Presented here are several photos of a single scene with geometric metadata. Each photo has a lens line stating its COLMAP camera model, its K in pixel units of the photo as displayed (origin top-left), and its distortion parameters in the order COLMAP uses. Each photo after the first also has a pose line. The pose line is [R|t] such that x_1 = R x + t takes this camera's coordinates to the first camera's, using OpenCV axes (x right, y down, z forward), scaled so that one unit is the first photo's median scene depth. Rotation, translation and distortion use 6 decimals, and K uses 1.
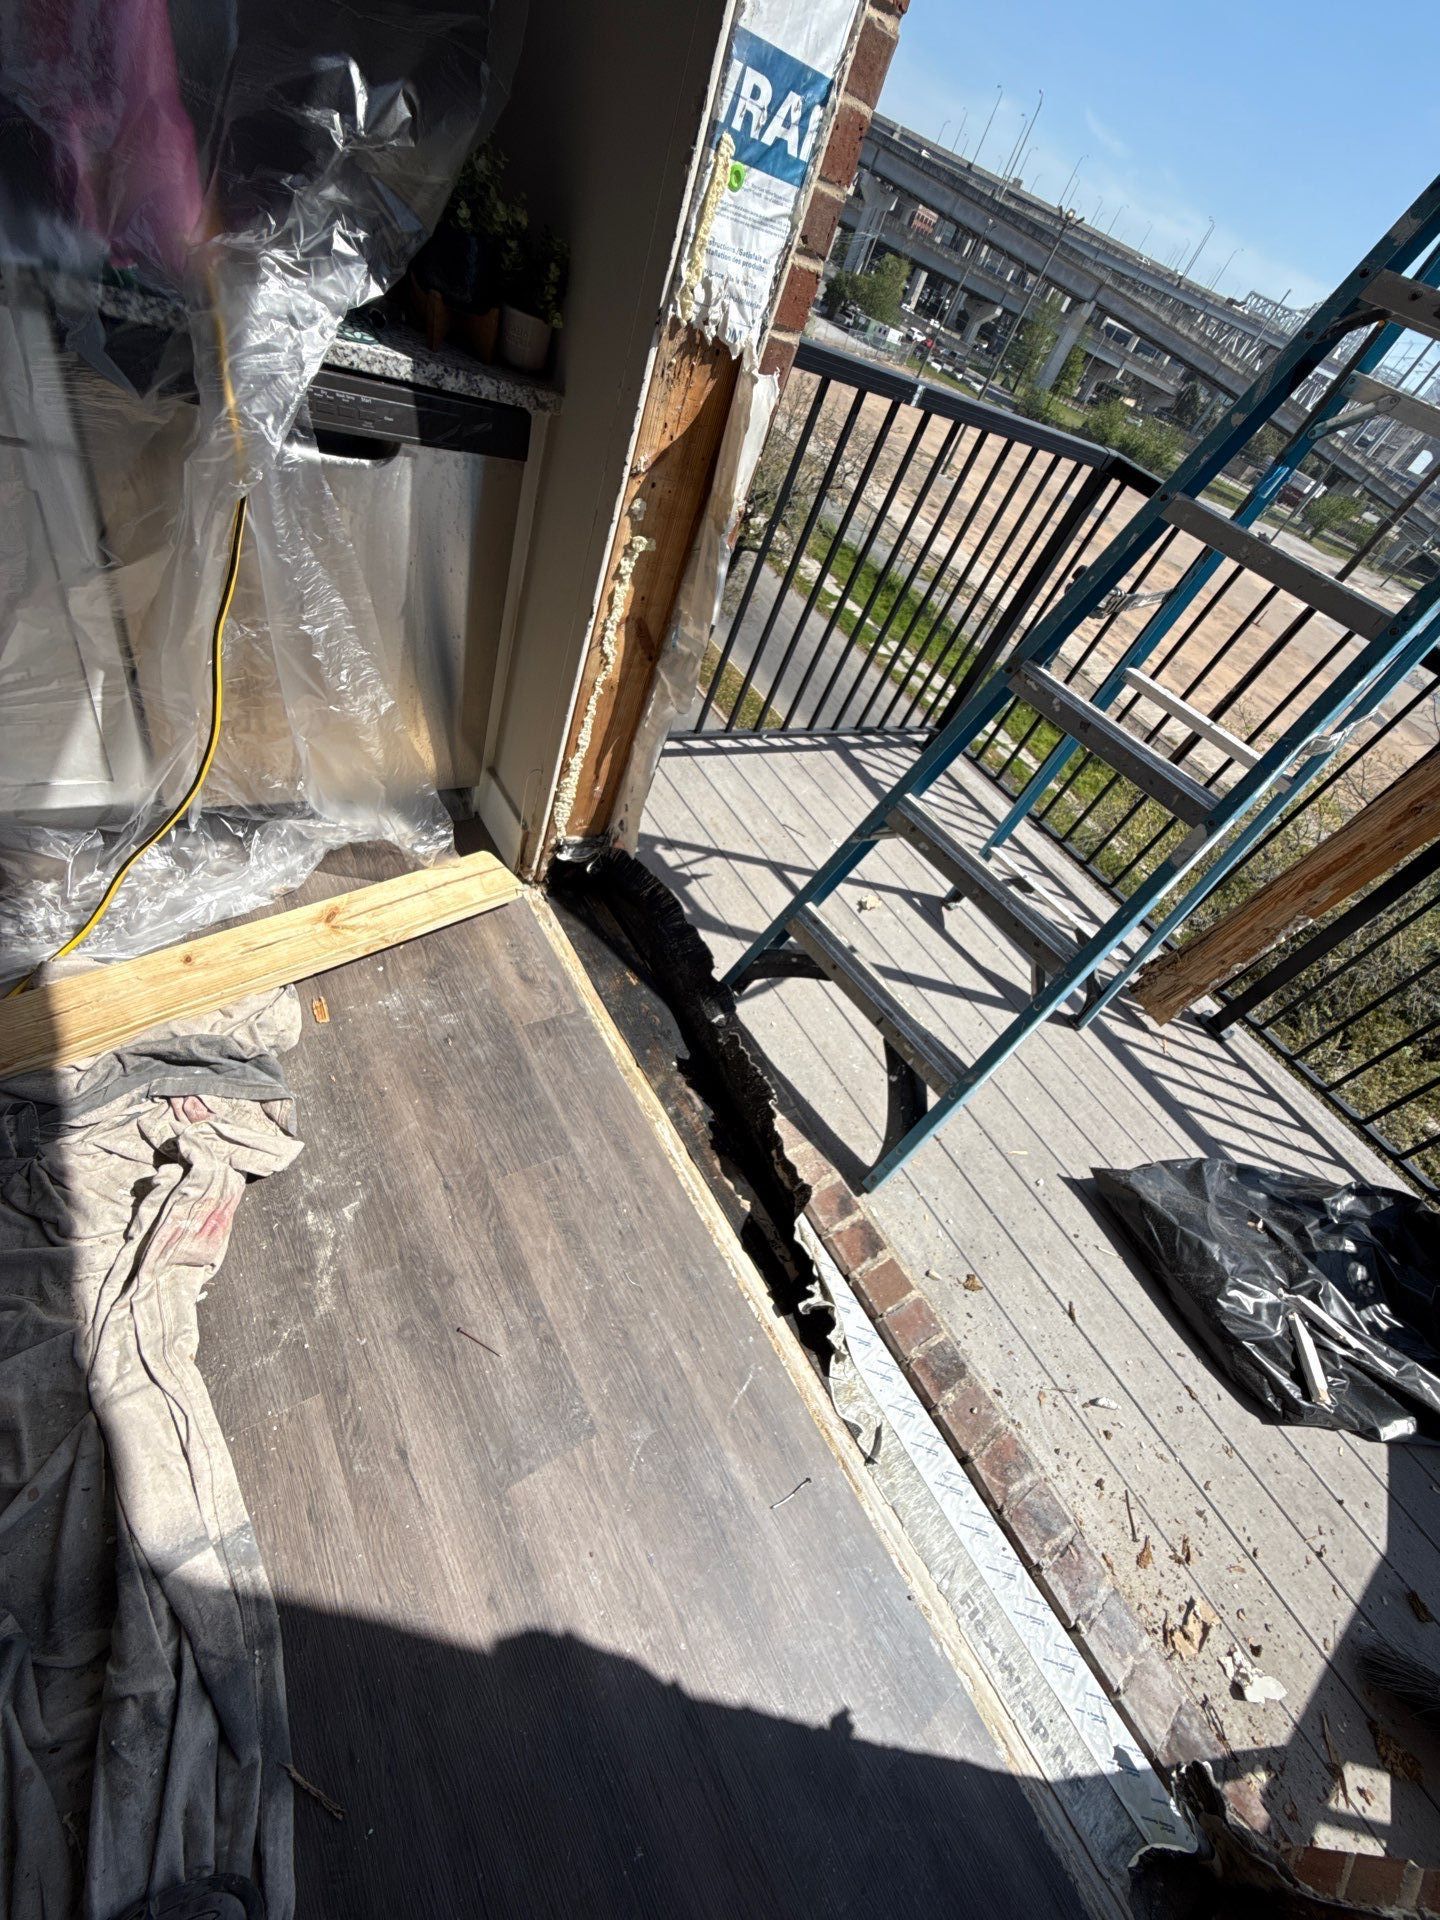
lens RADIAL K [[761.5, 0, 724.5], [0, 761.5, 963.4], [0, 0, 1]] dist [-0.004875, 0.000611]
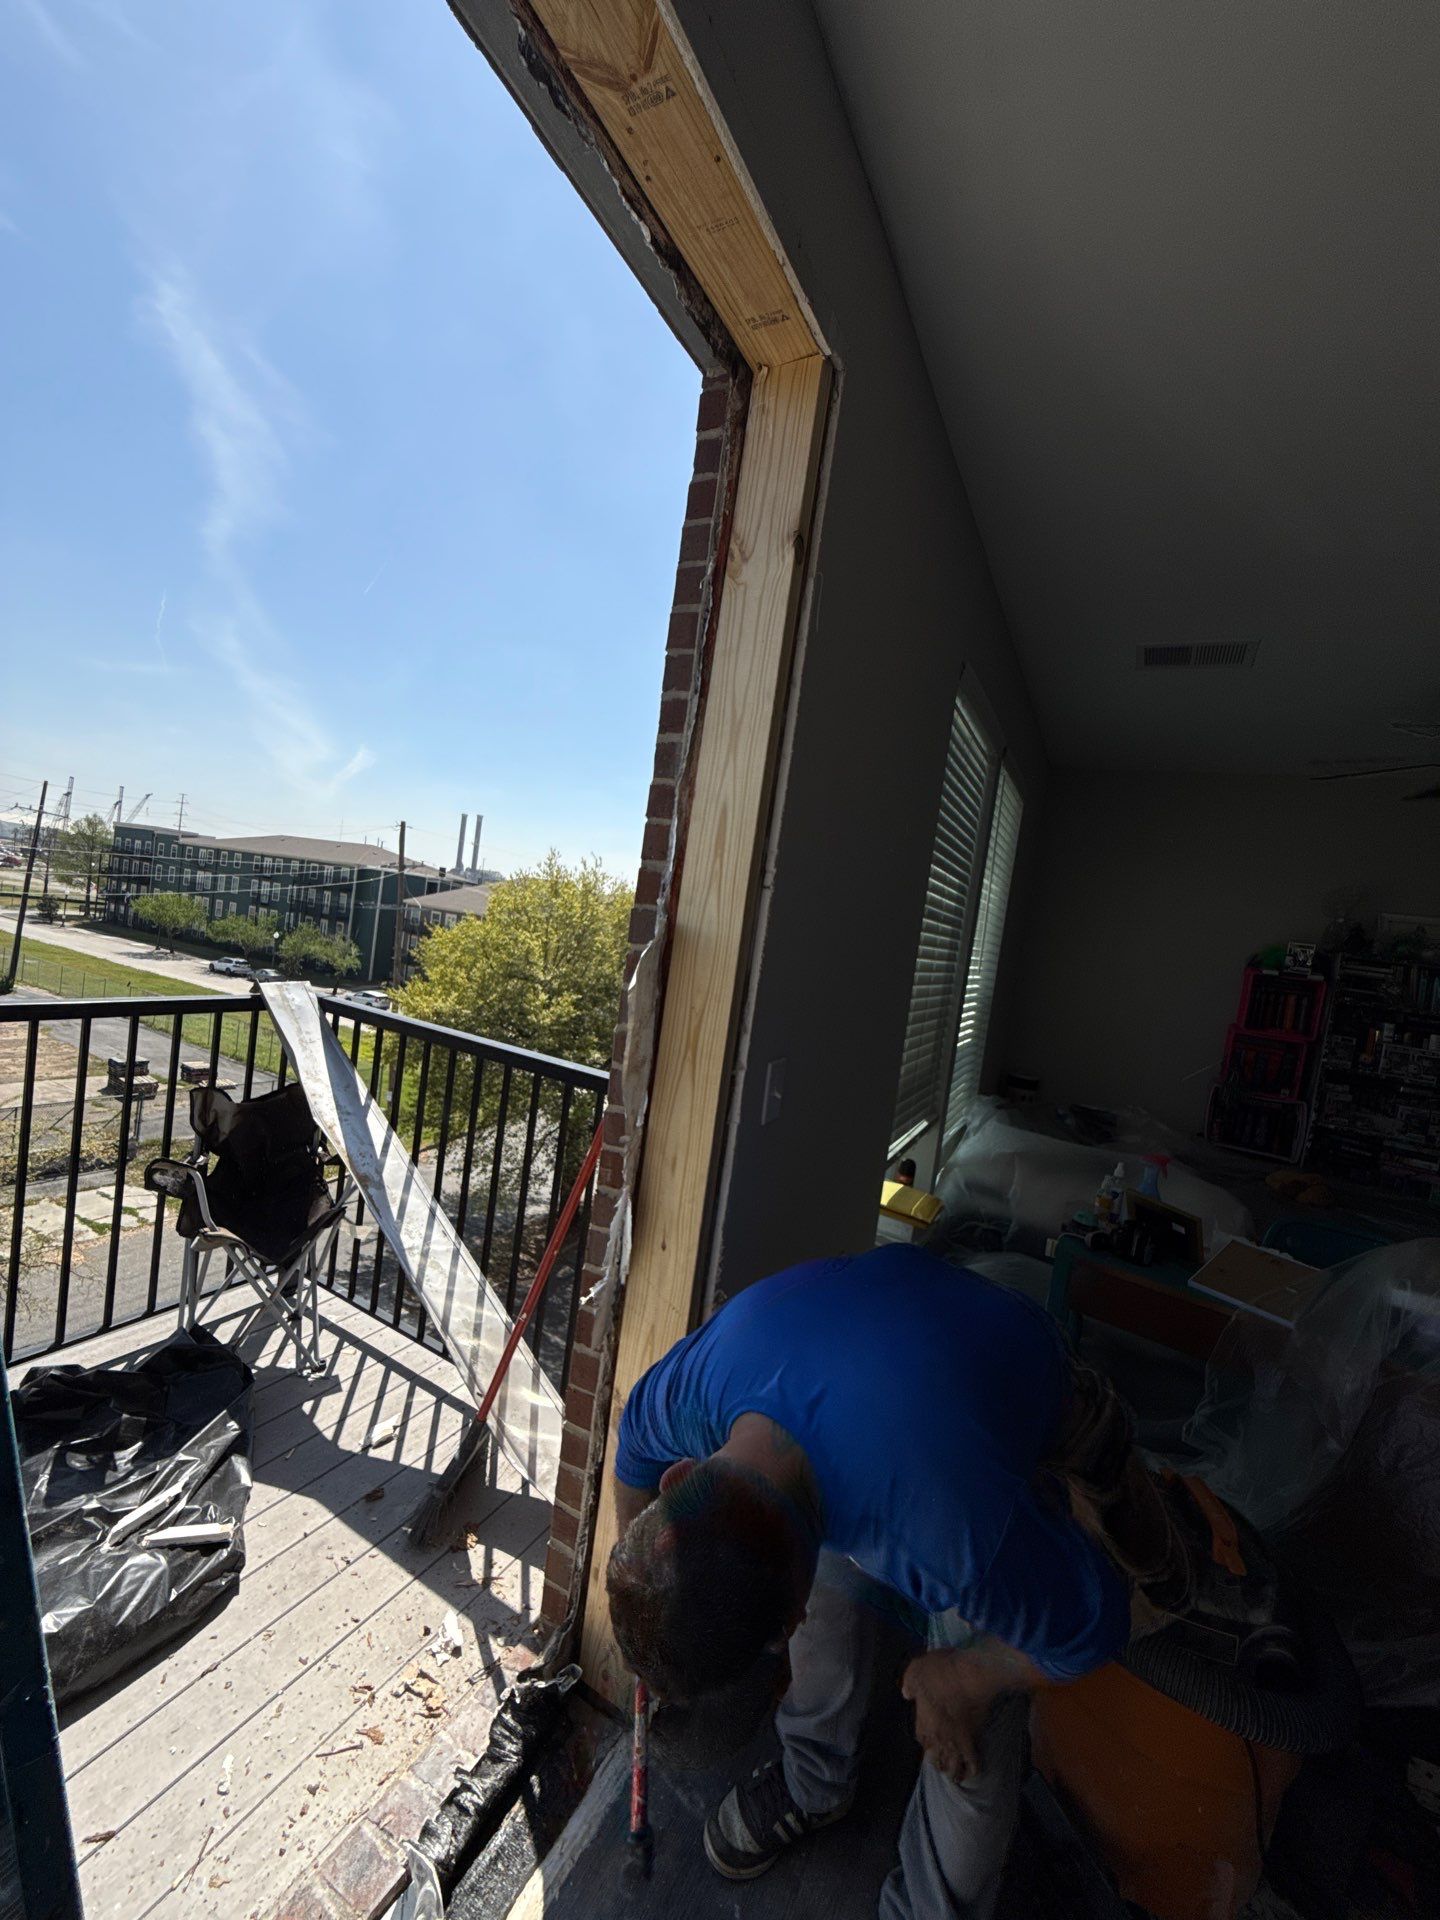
lens RADIAL K [[761.5, 0, 716.2], [0, 761.5, 967.3], [0, 0, 1]] dist [-0.004875, 0.000611]
pose [[-0.422680, -0.435297, 0.794895, -0.026306], [0.425984, 0.678742, 0.598204, -0.333030], [-0.799925, 0.591461, -0.101461, 0.065255]]
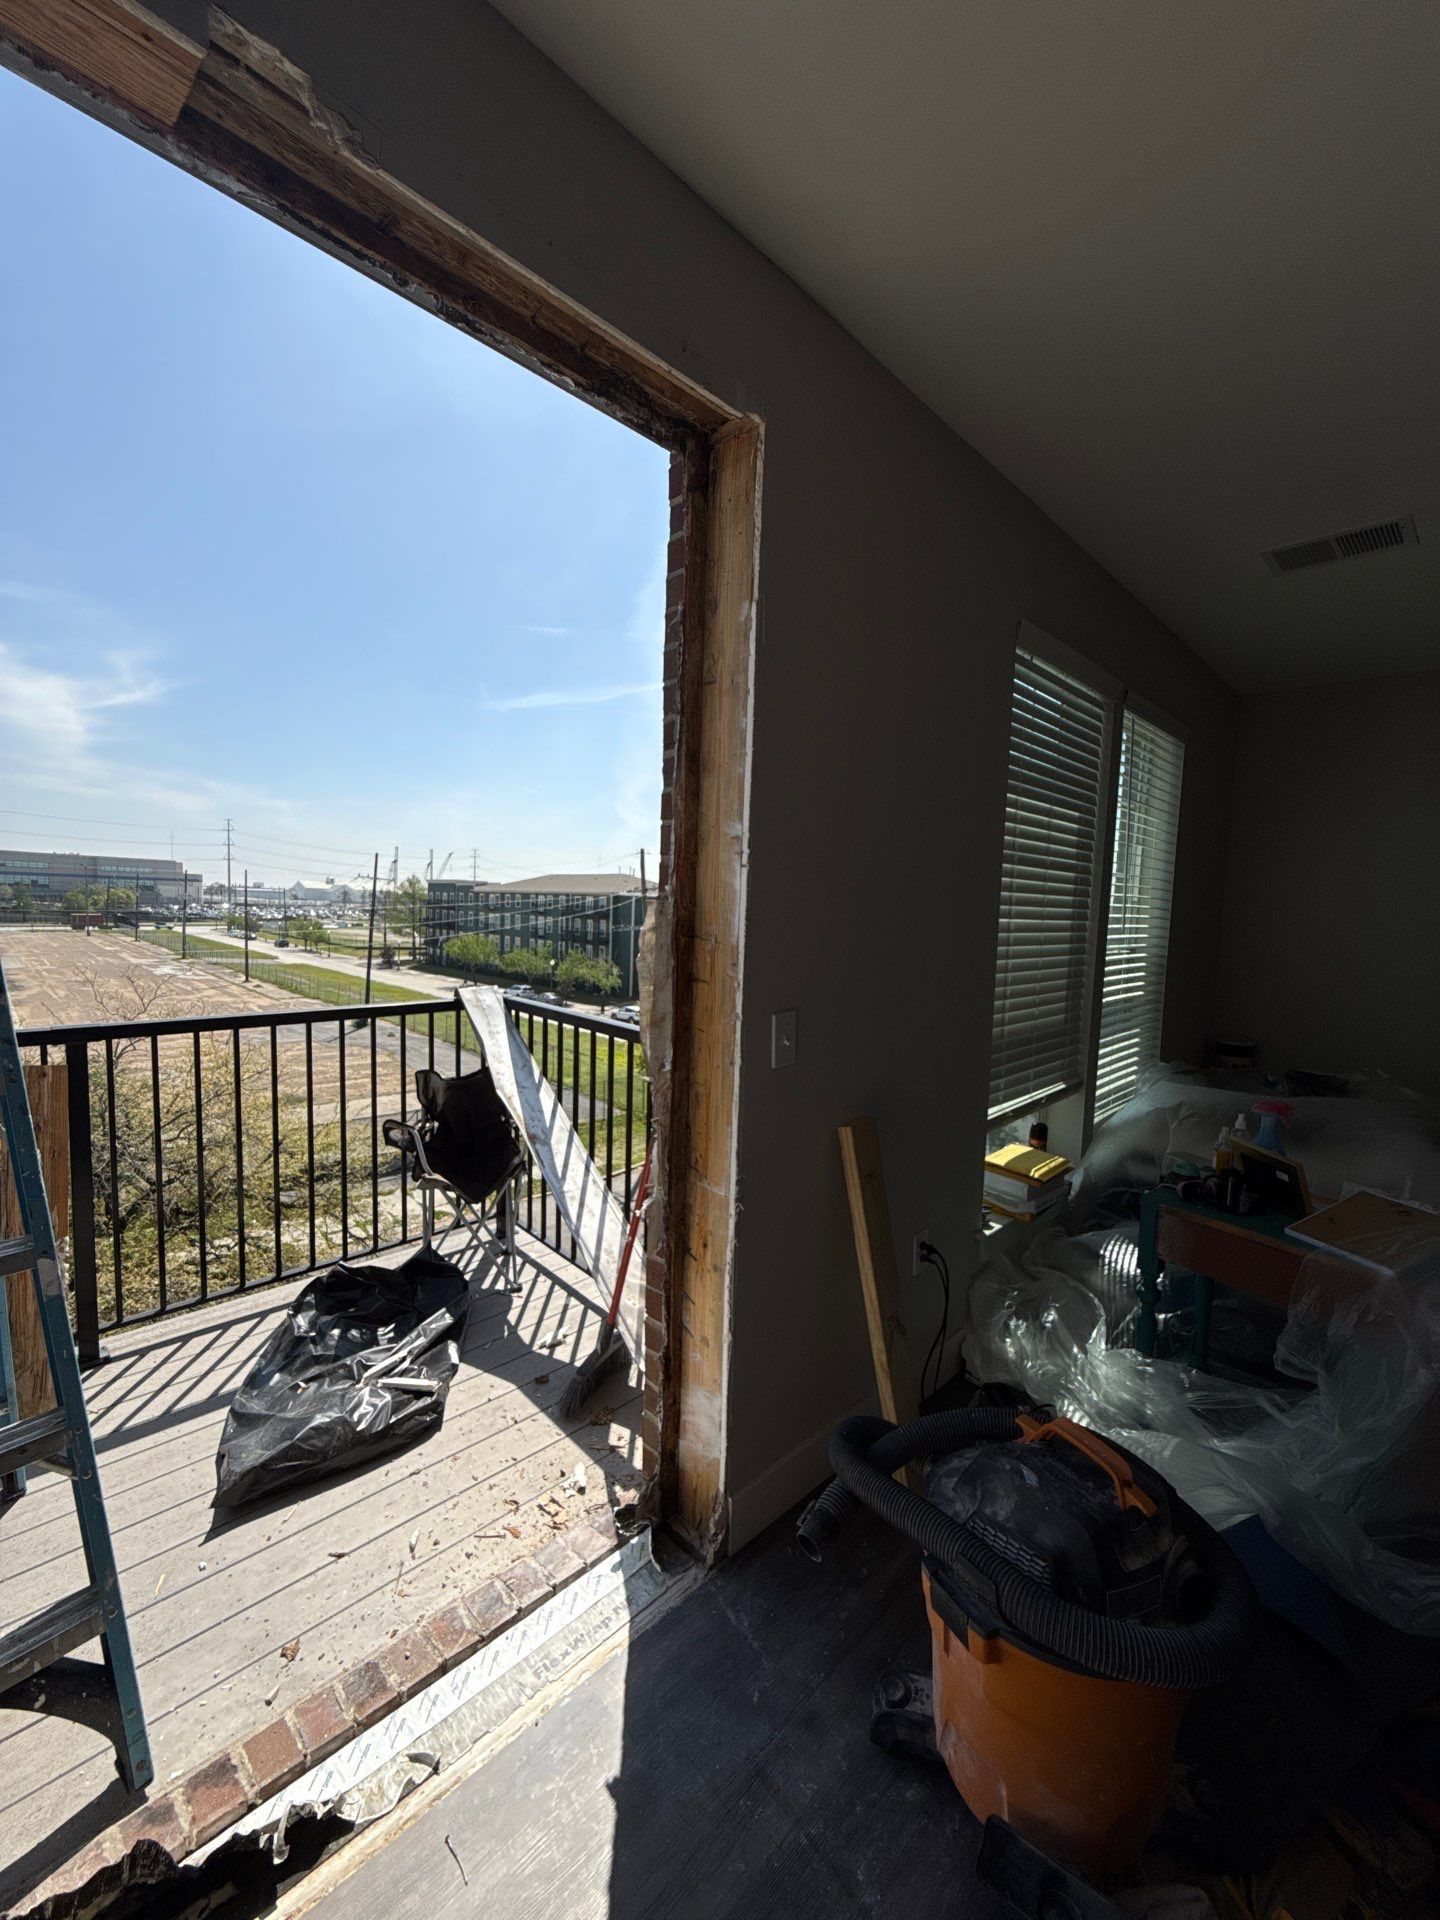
lens RADIAL K [[761.5, 0, 715.7], [0, 761.5, 970.2], [0, 0, 1]] dist [-0.004875, 0.000611]
pose [[-0.186153, -0.412134, 0.891904, -0.308127], [0.643507, 0.634832, 0.427654, -0.223746], [-0.742460, 0.653555, 0.147035, -0.162679]]
